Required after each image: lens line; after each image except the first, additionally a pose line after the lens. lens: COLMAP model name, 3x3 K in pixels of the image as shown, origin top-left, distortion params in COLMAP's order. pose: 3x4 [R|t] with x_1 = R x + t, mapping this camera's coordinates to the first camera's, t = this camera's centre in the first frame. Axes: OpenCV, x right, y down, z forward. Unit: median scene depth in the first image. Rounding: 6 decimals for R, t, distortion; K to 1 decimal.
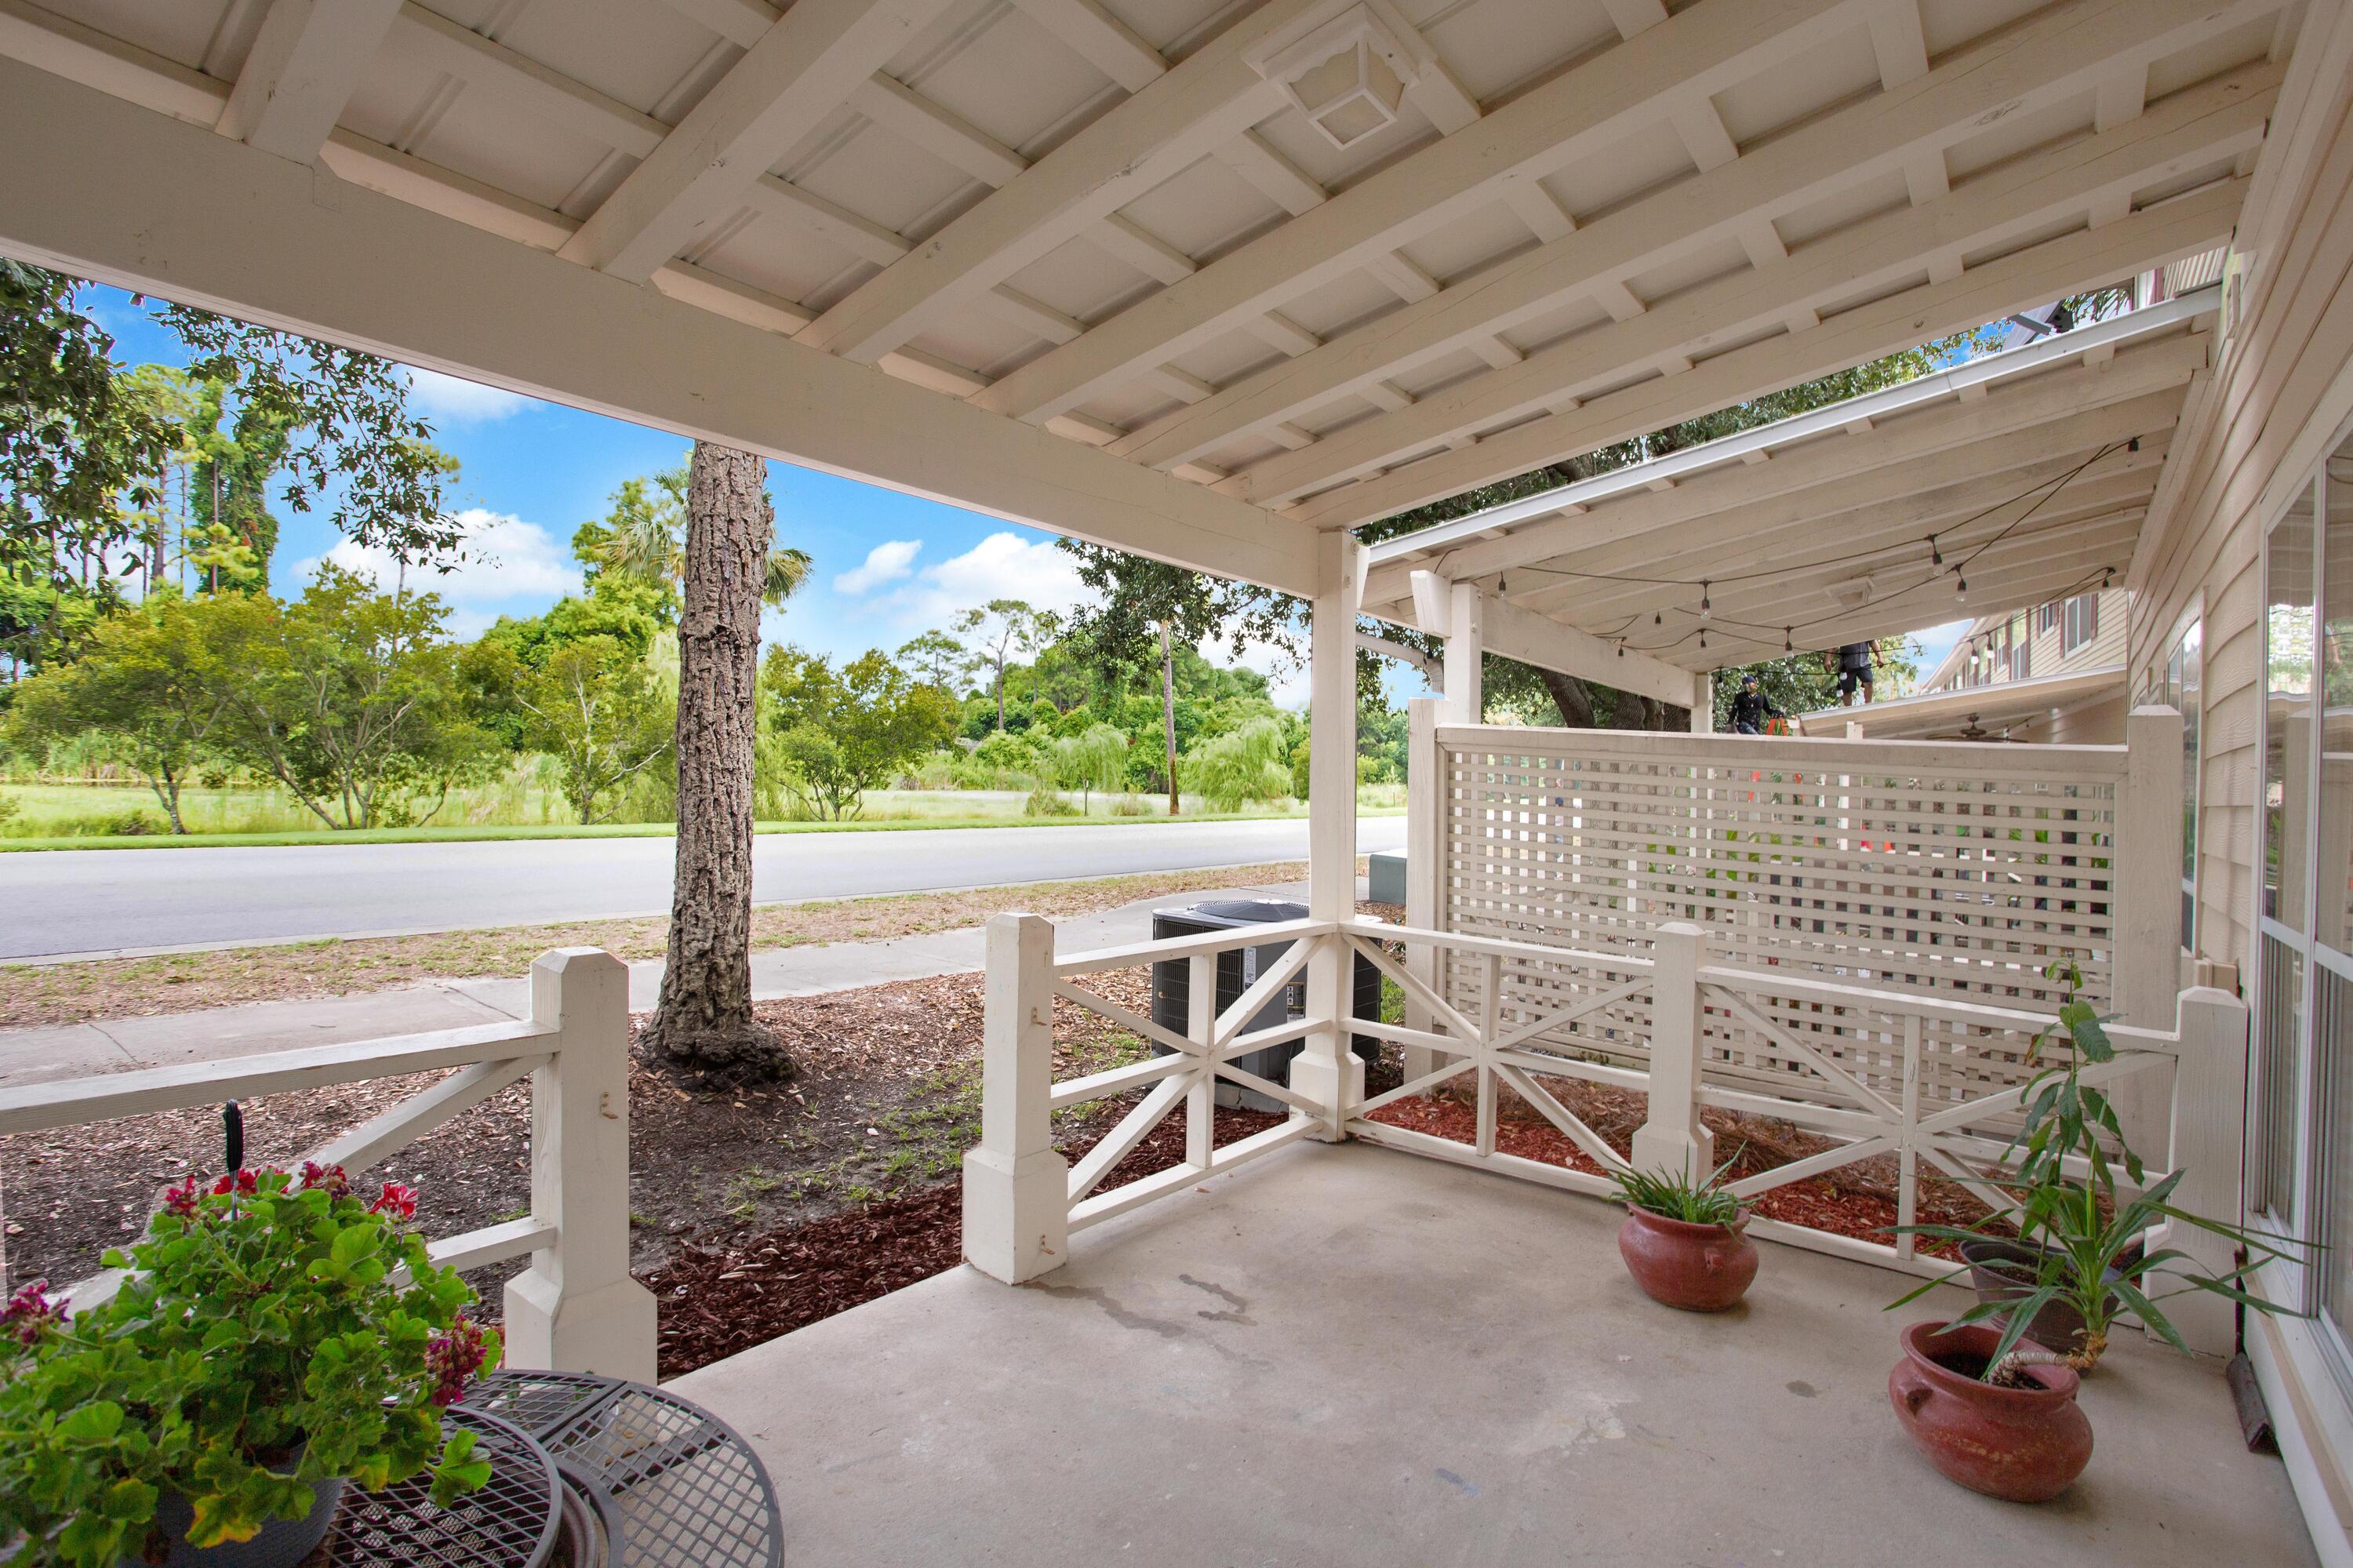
lens RADIAL K [[1146.2, 0, 1179.1], [0, 1146.2, 776.3], [0, 0, 1]] dist [-0.070135, 0.029840]
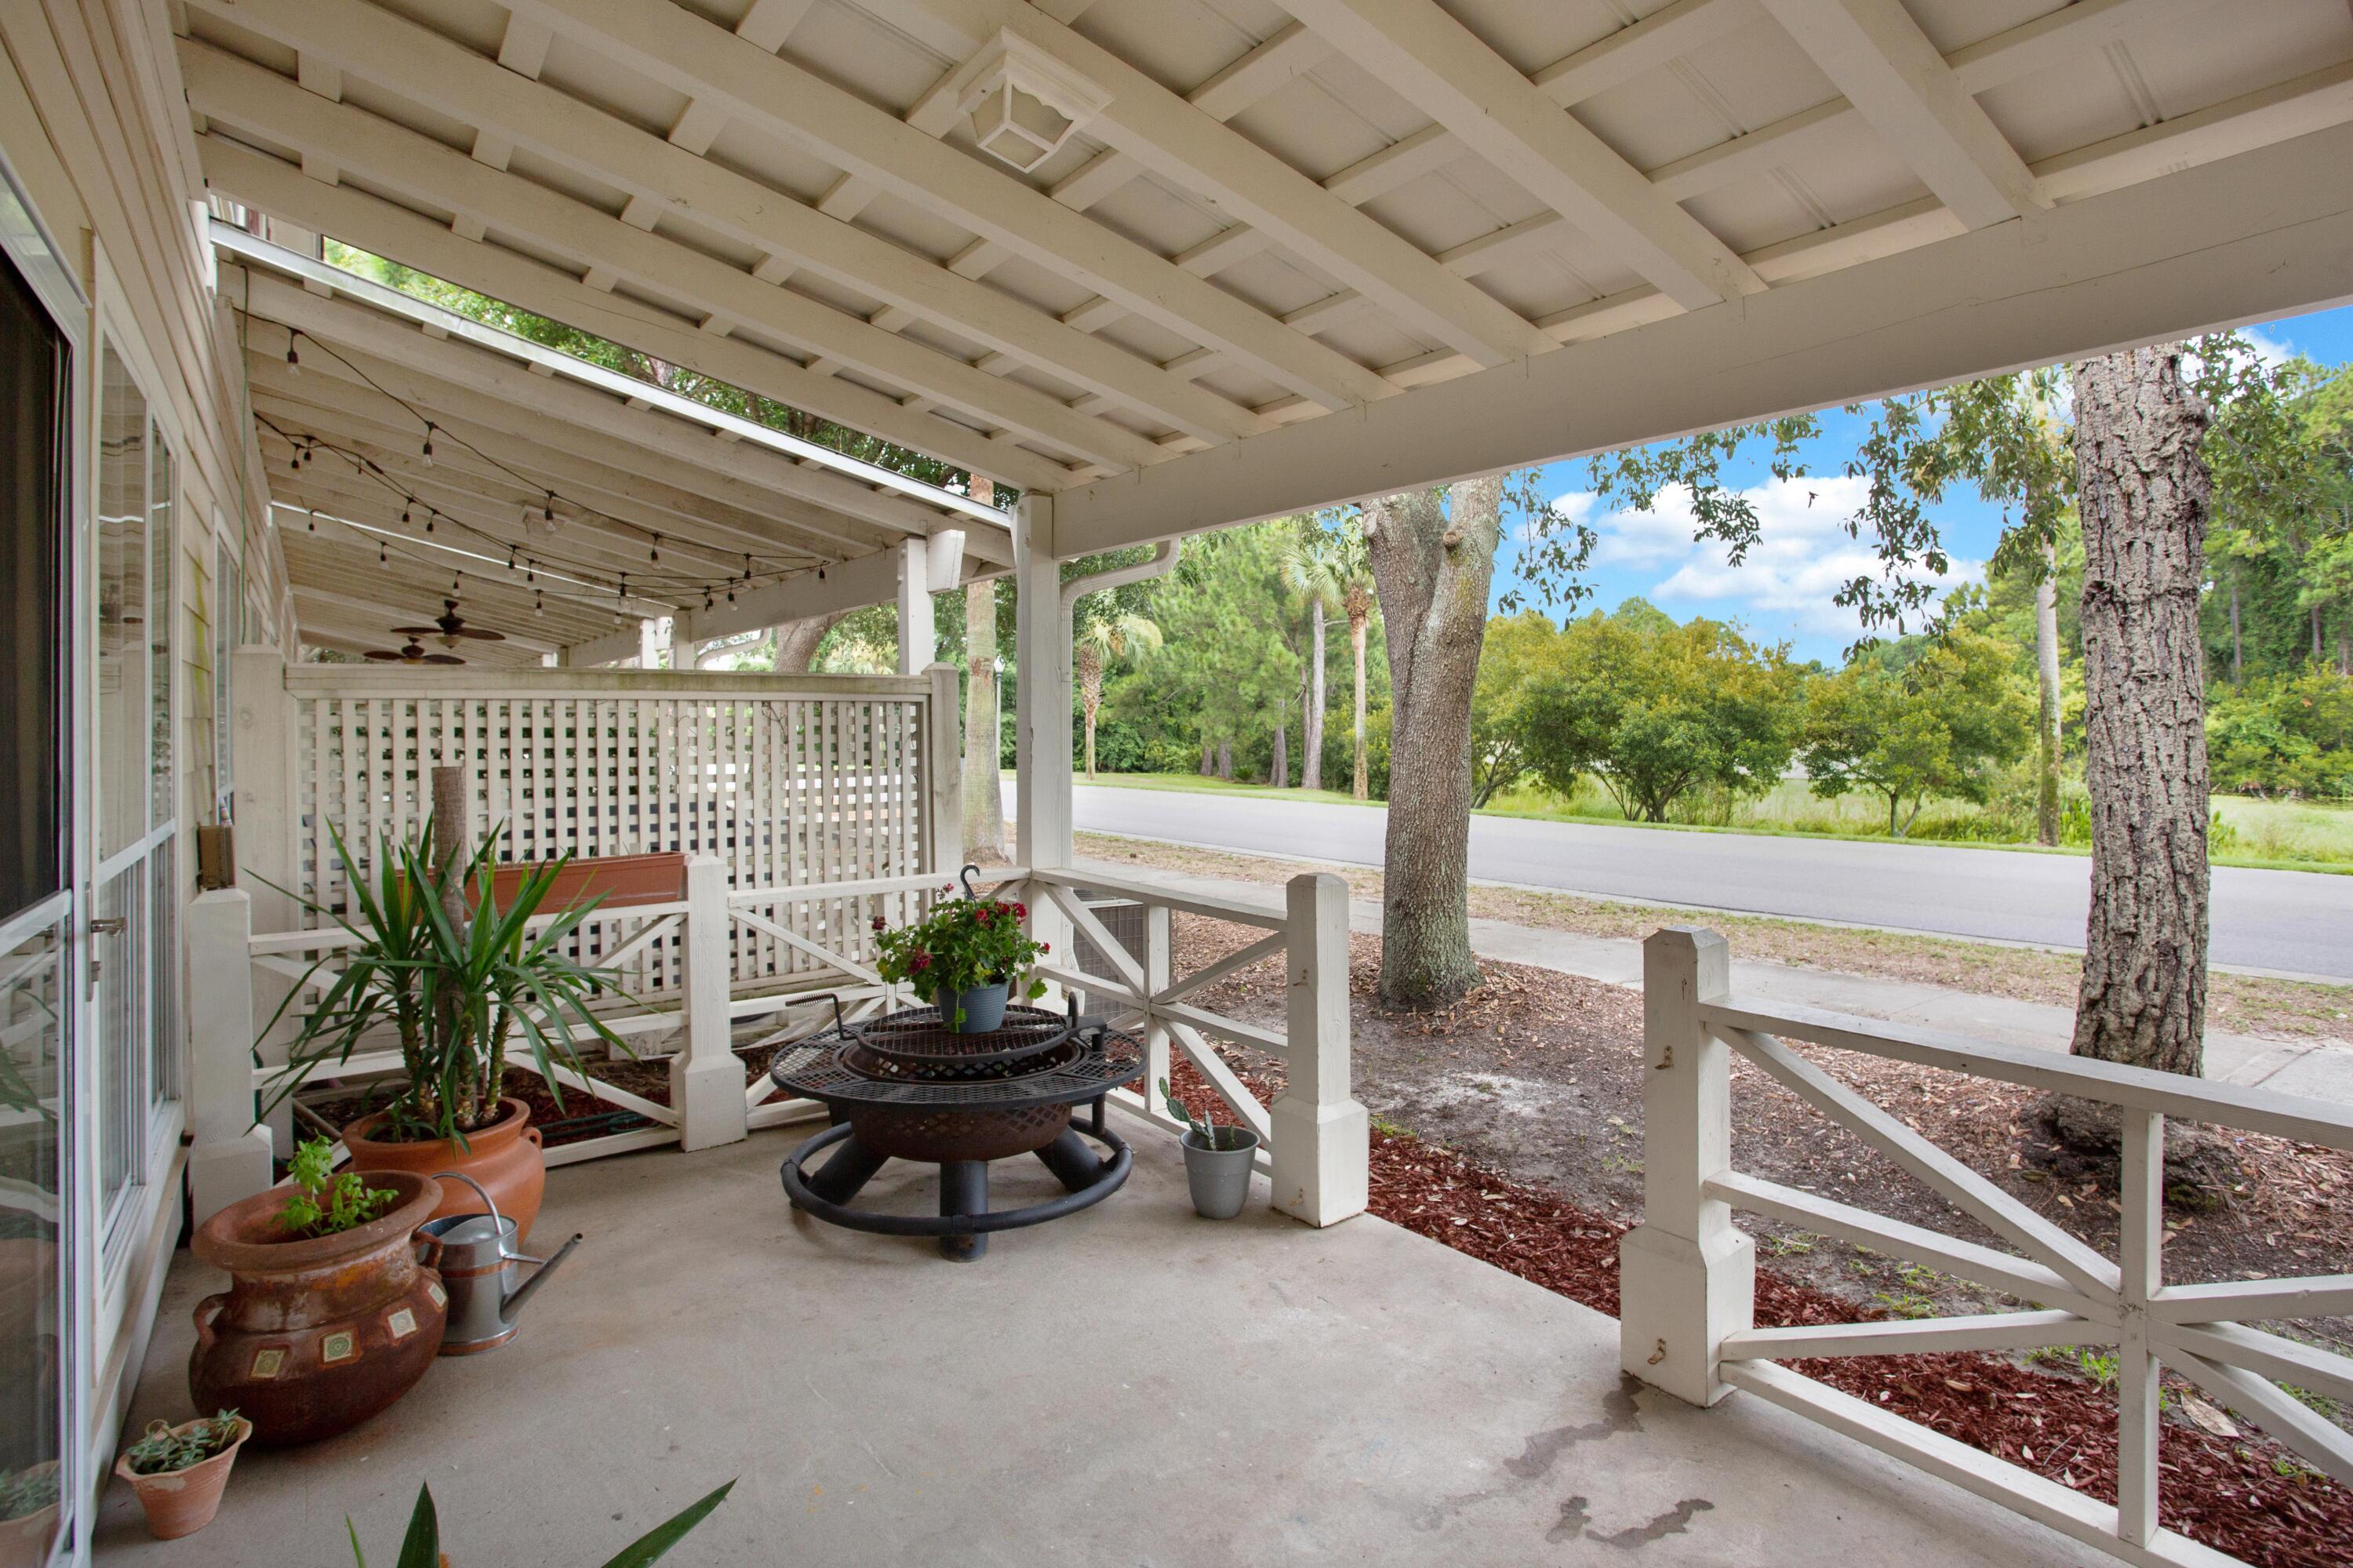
lens RADIAL K [[1146.2, 0, 1179.1], [0, 1146.2, 776.3], [0, 0, 1]] dist [-0.070135, 0.029840]
pose [[-0.247736, -0.014232, -0.968723, 0.646075], [-0.019957, 0.999755, -0.009584, 0.026720], [0.968622, 0.016958, -0.247959, 0.776116]]
